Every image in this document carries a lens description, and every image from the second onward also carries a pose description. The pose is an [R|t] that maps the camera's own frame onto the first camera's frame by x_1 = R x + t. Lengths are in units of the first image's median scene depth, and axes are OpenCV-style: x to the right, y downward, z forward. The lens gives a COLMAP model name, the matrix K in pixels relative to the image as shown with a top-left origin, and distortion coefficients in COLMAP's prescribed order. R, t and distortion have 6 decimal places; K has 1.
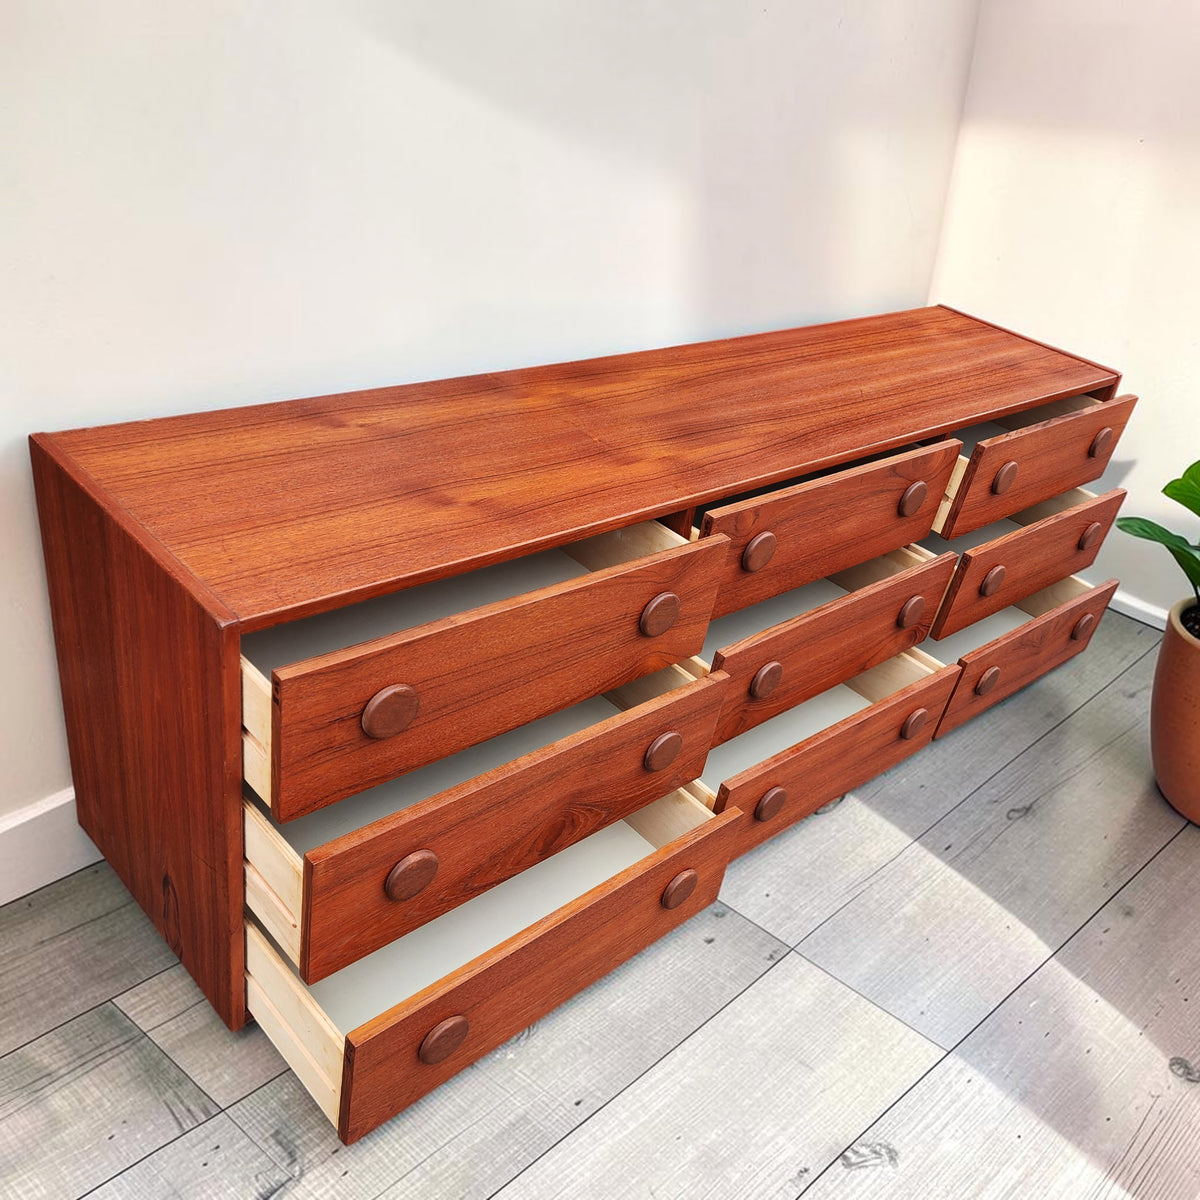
lens RADIAL K [[1094.4, 0, 600.0], [0, 1094.4, 600.0], [0, 0, 1]] dist [0.007174, 0.004813]
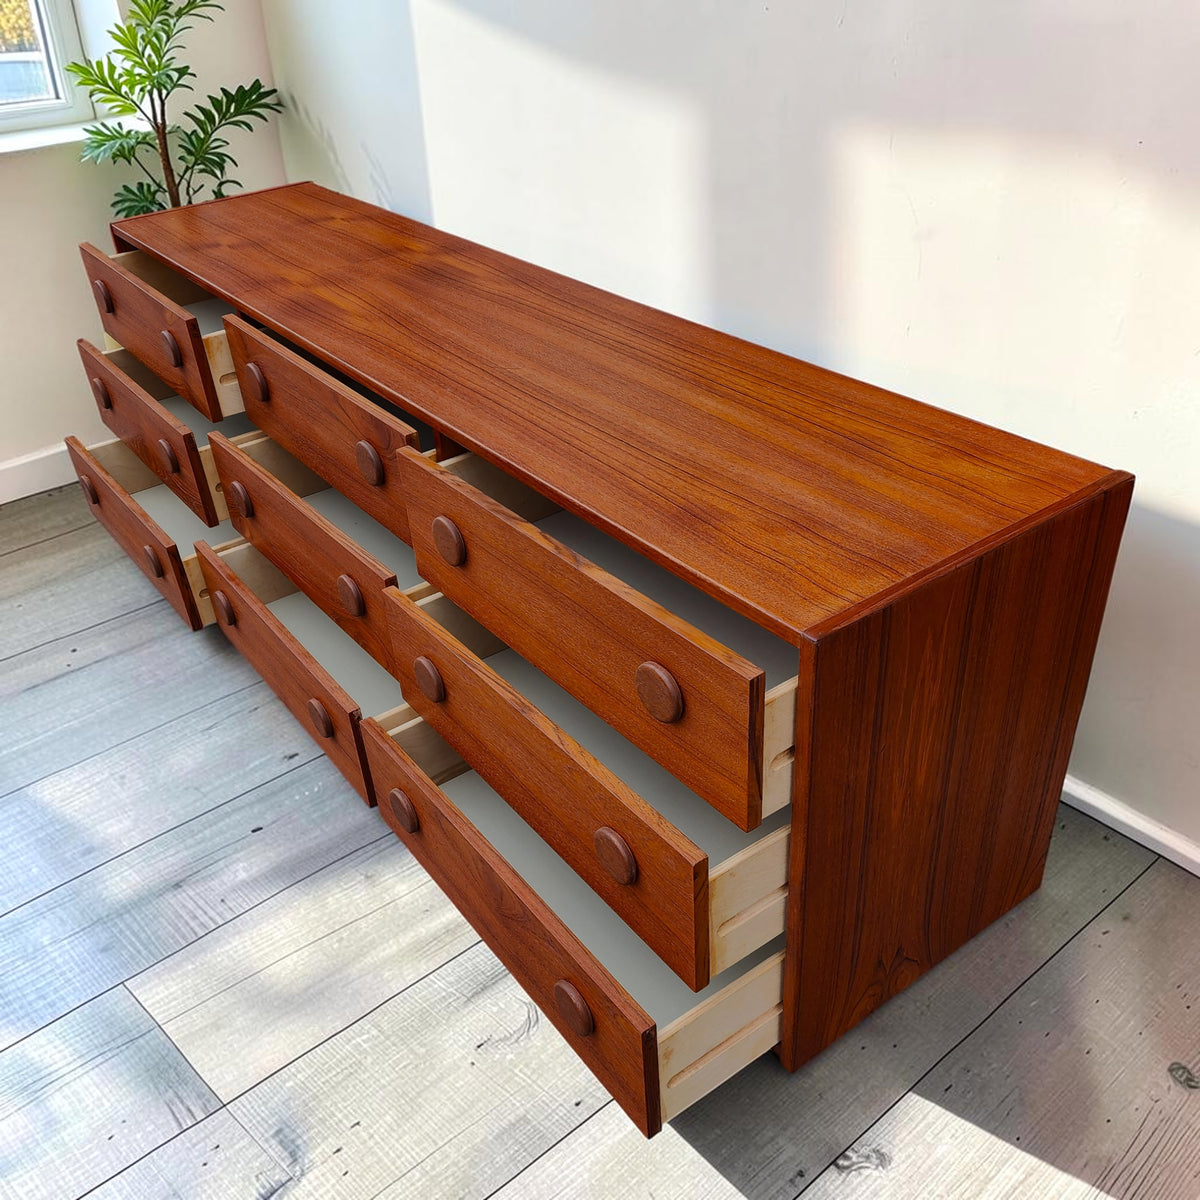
lens RADIAL K [[1094.4, 0, 600.0], [0, 1094.4, 600.0], [0, 0, 1]] dist [0.007174, 0.004813]
pose [[-0.099567, 0.414172, -0.904736, 0.999237], [-0.483218, 0.774711, 0.407827, -0.409180], [0.869820, 0.477791, 0.123000, 1.041179]]
